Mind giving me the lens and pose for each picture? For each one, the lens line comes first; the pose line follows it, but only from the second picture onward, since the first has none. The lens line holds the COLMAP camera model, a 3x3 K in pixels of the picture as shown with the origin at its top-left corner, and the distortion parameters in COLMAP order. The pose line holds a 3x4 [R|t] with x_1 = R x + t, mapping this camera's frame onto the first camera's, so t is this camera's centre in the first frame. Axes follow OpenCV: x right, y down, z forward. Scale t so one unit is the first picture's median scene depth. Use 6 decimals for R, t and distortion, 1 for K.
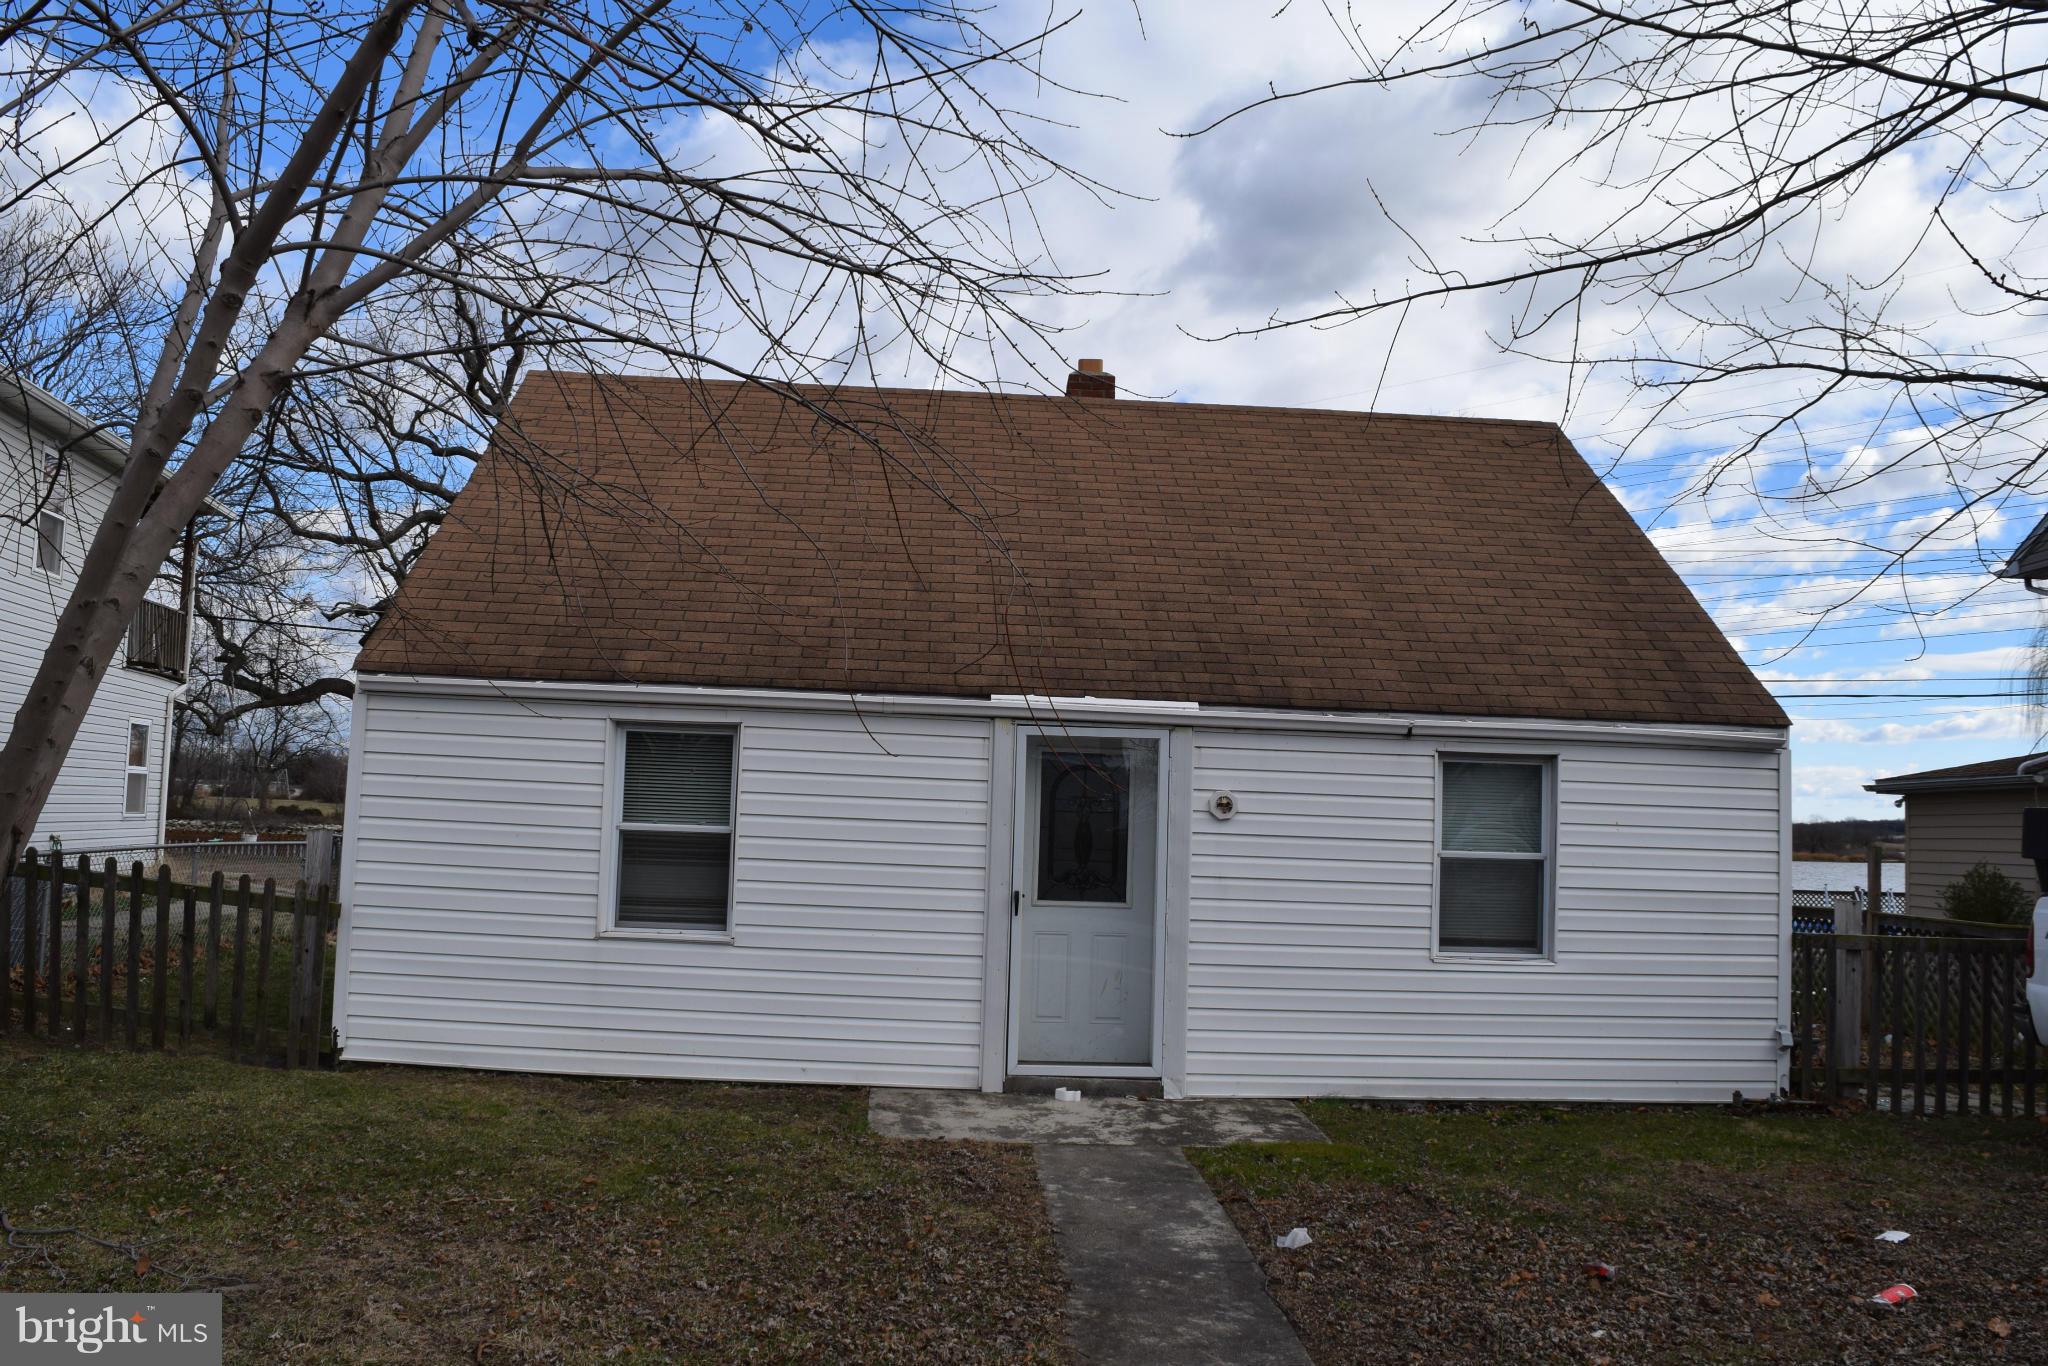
lens RADIAL K [[1602.7, 0, 1024.0], [0, 1602.7, 683.0], [0, 0, 1]] dist [-0.088991, 0.011647]
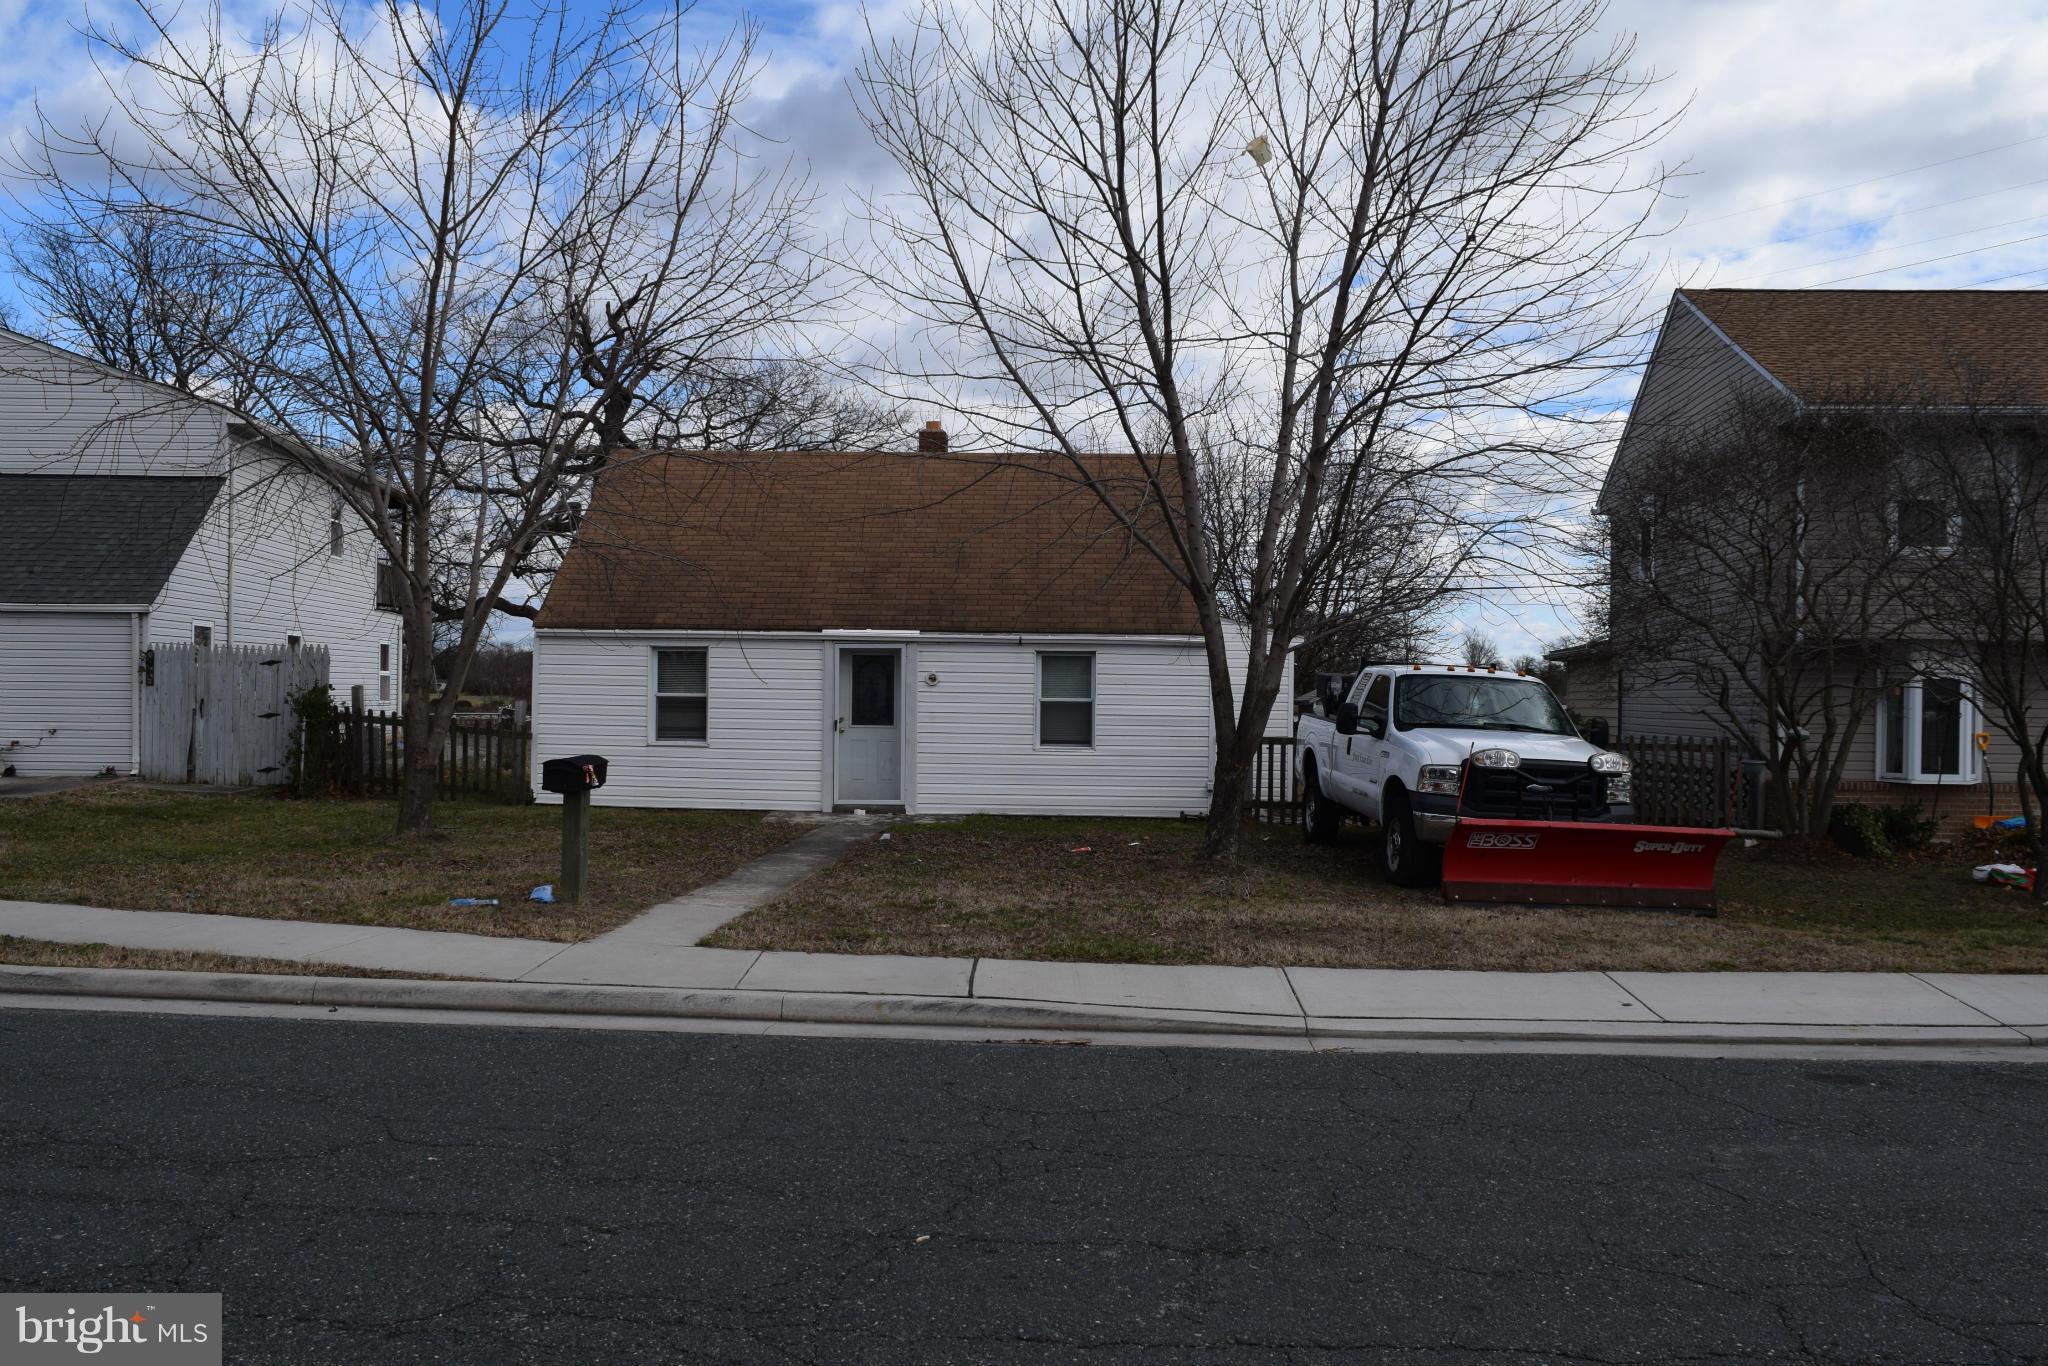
lens RADIAL K [[1602.7, 0, 1024.0], [0, 1602.7, 683.0], [0, 0, 1]] dist [-0.088991, 0.011647]
pose [[0.996565, -0.022770, -0.079623, 0.418397], [0.028395, 0.997126, 0.070241, -0.064435], [0.077794, -0.072260, 0.994347, -1.119363]]
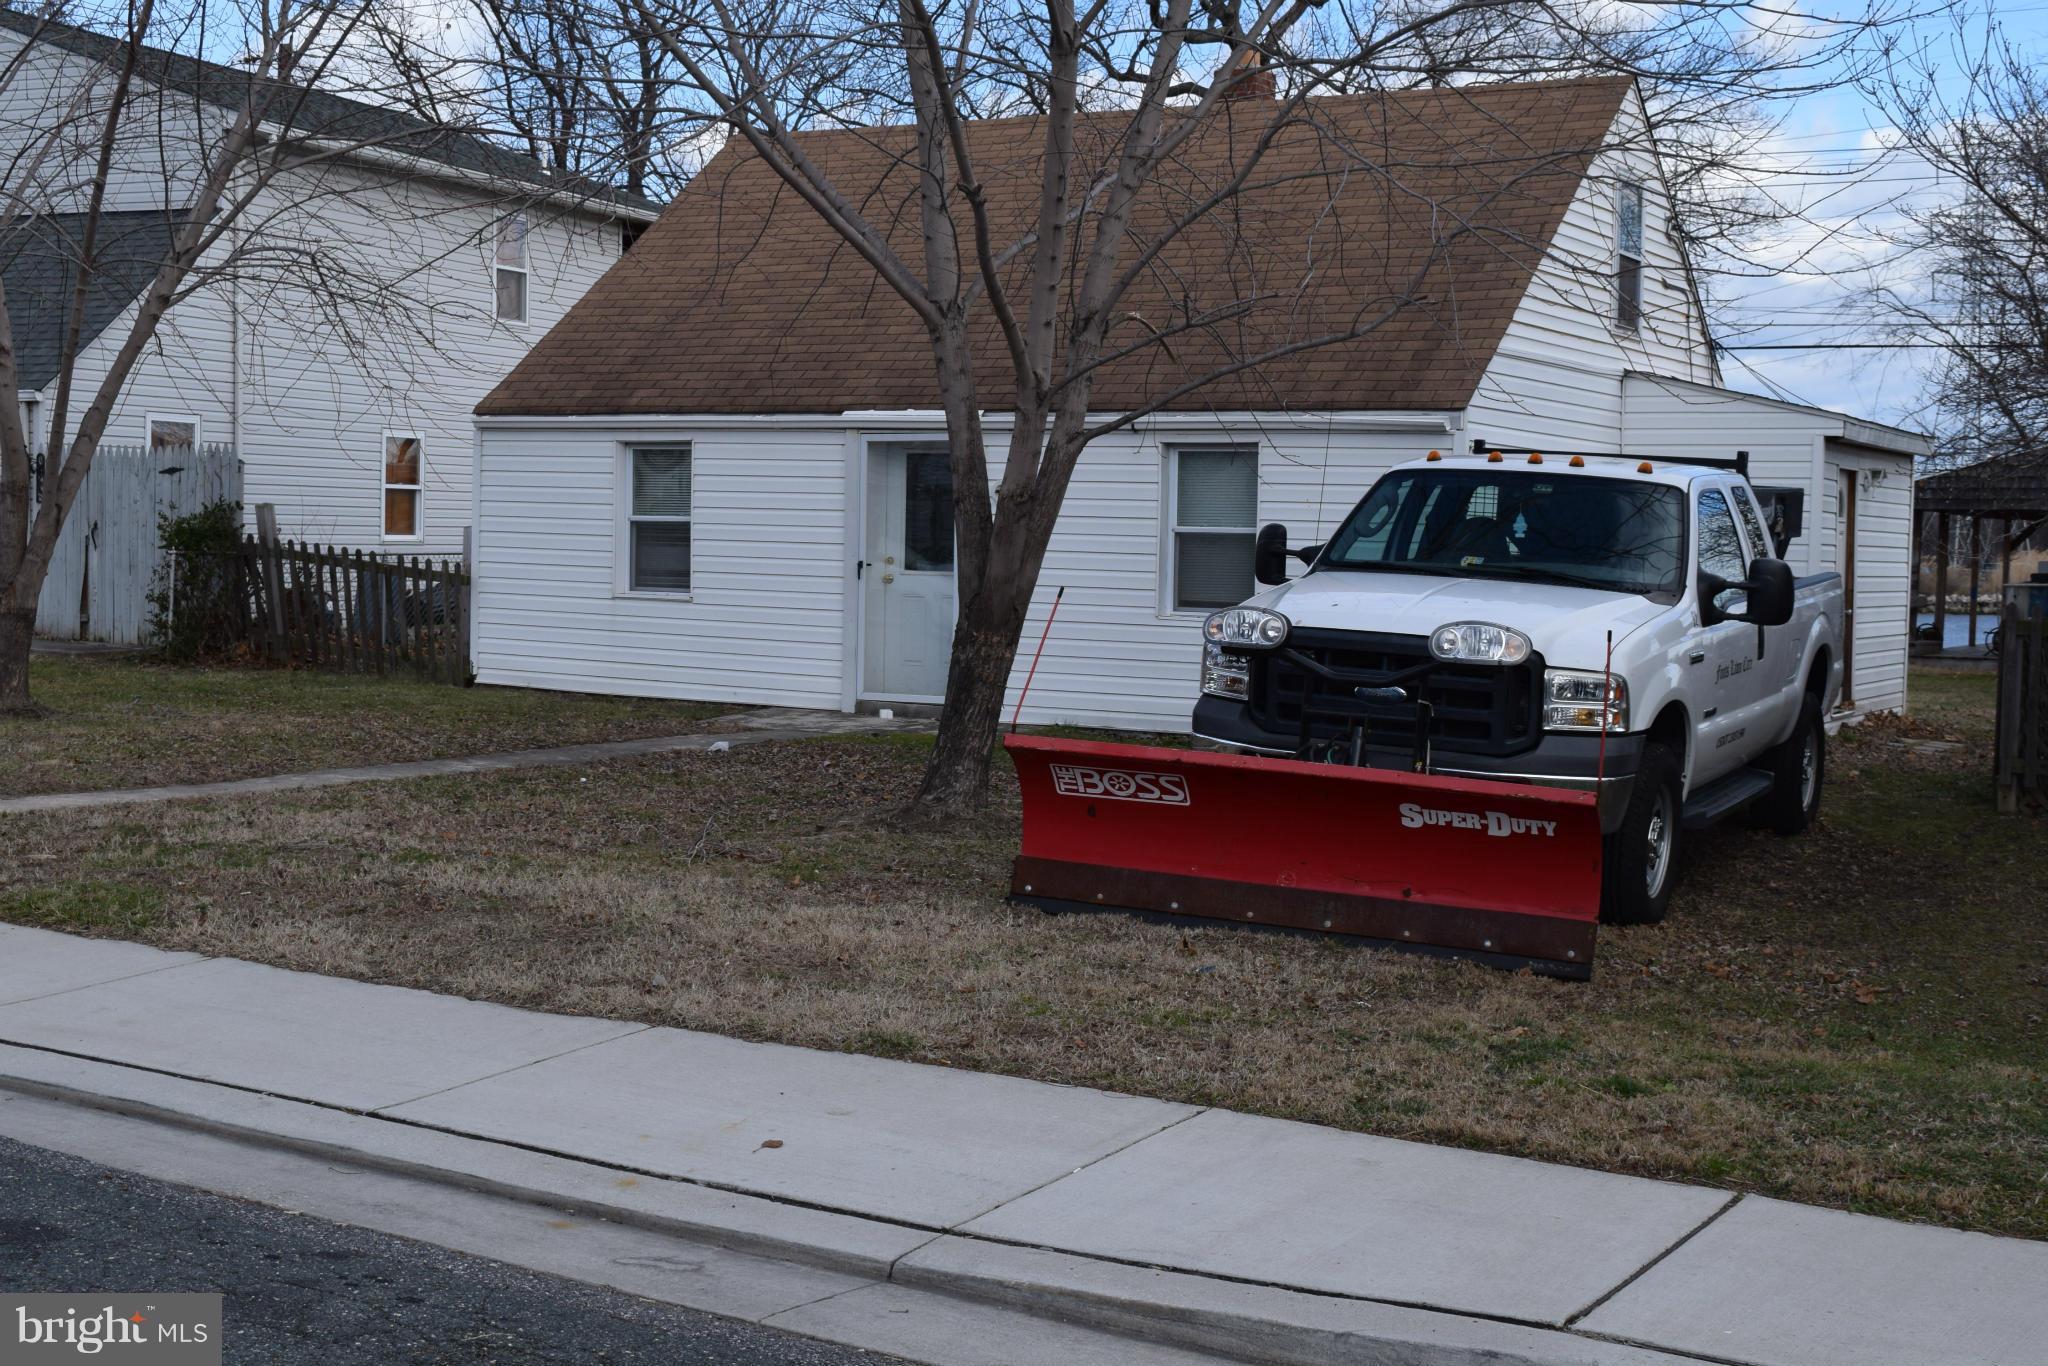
lens RADIAL K [[2627.3, 0, 984.1], [0, 2627.3, 681.4], [0, 0, 1]] dist [-0.017433, 0.011979]
pose [[0.834869, 0.014170, -0.550267, 1.250848], [0.052418, 0.993079, 0.105103, 0.006963], [0.547948, -0.116591, 0.828348, -0.731484]]
